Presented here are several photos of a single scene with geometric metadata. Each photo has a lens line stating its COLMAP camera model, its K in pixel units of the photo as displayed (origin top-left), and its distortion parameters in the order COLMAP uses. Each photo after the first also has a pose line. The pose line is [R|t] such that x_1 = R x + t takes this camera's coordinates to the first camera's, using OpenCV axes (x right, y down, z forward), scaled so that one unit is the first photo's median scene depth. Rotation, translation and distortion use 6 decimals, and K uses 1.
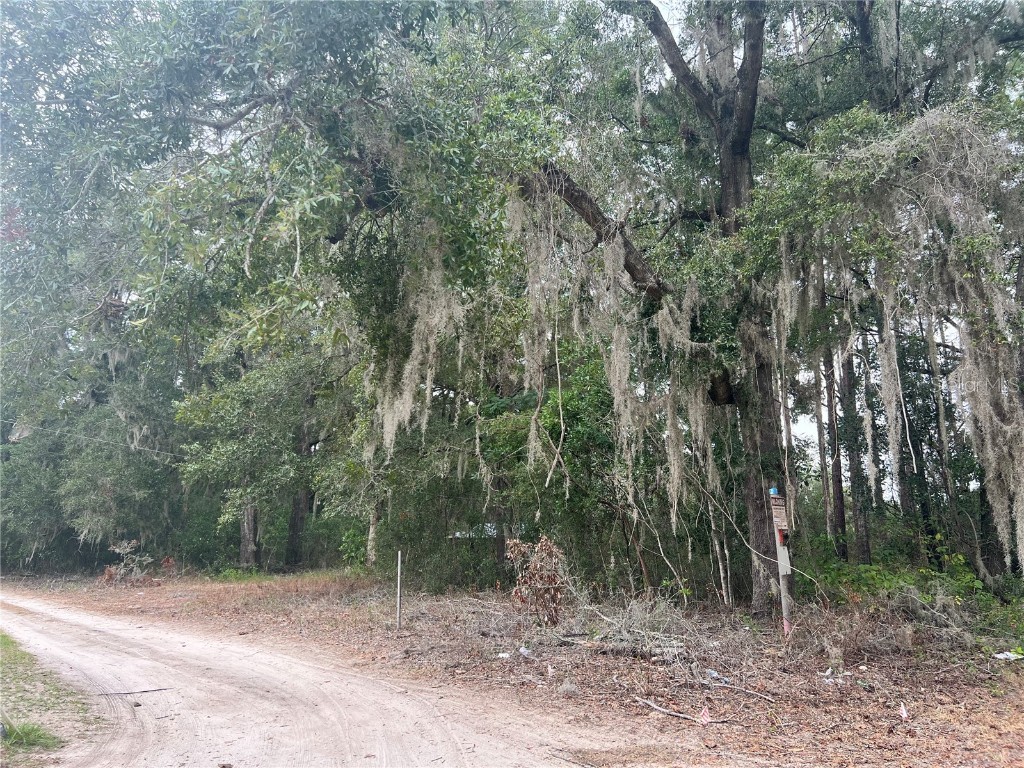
lens RADIAL K [[759.5, 0, 514.1], [0, 759.5, 396.8], [0, 0, 1]] dist [0.053060, -0.060318]
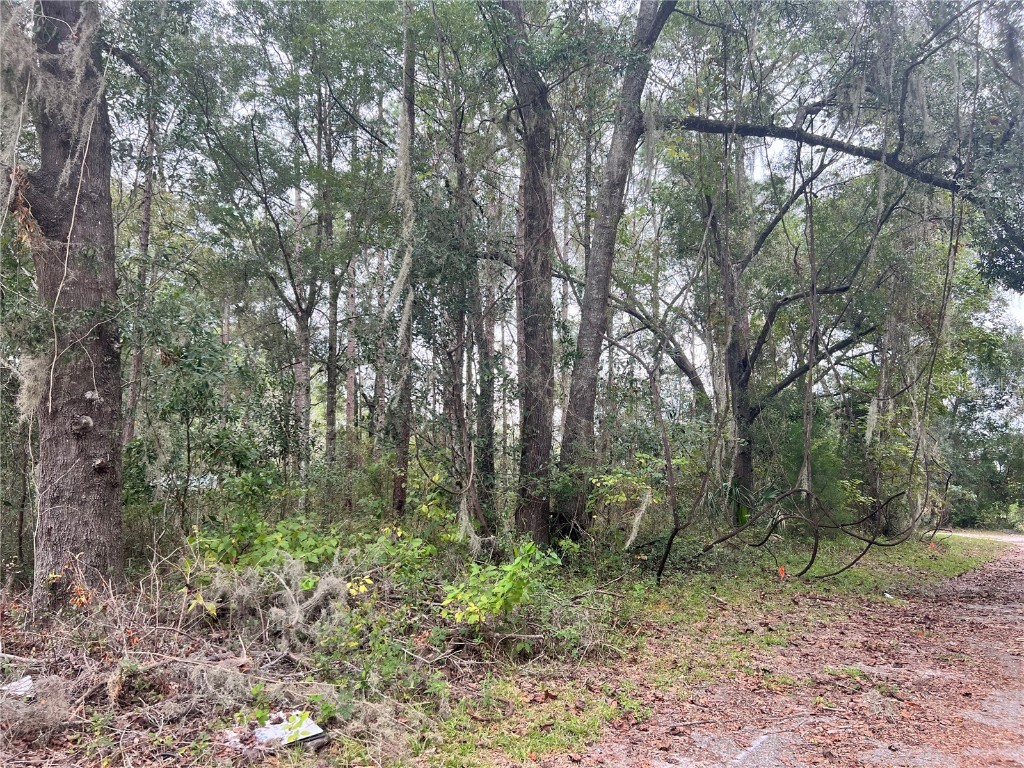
lens RADIAL K [[756.2, 0, 504.2], [0, 756.2, 399.7], [0, 0, 1]] dist [0.052953, -0.060101]
pose [[0.945336, 0.052325, 0.321873, 0.588447], [-0.071674, 0.996246, 0.048551, 0.118005], [-0.318124, -0.068967, 0.945537, 0.547723]]
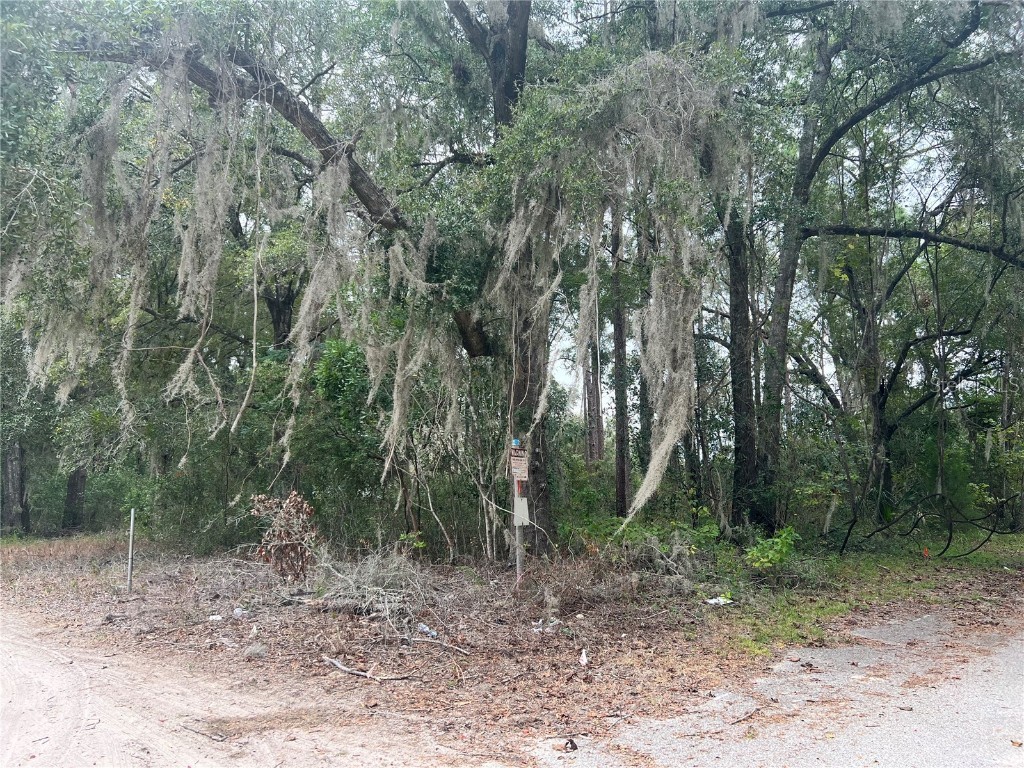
lens RADIAL K [[756.2, 0, 504.2], [0, 756.2, 399.7], [0, 0, 1]] dist [0.052953, -0.060101]
pose [[0.981119, 0.022217, 0.192124, 0.148494], [-0.032099, 0.998308, 0.048476, 0.023407], [-0.190722, -0.053728, 0.980173, 0.054930]]
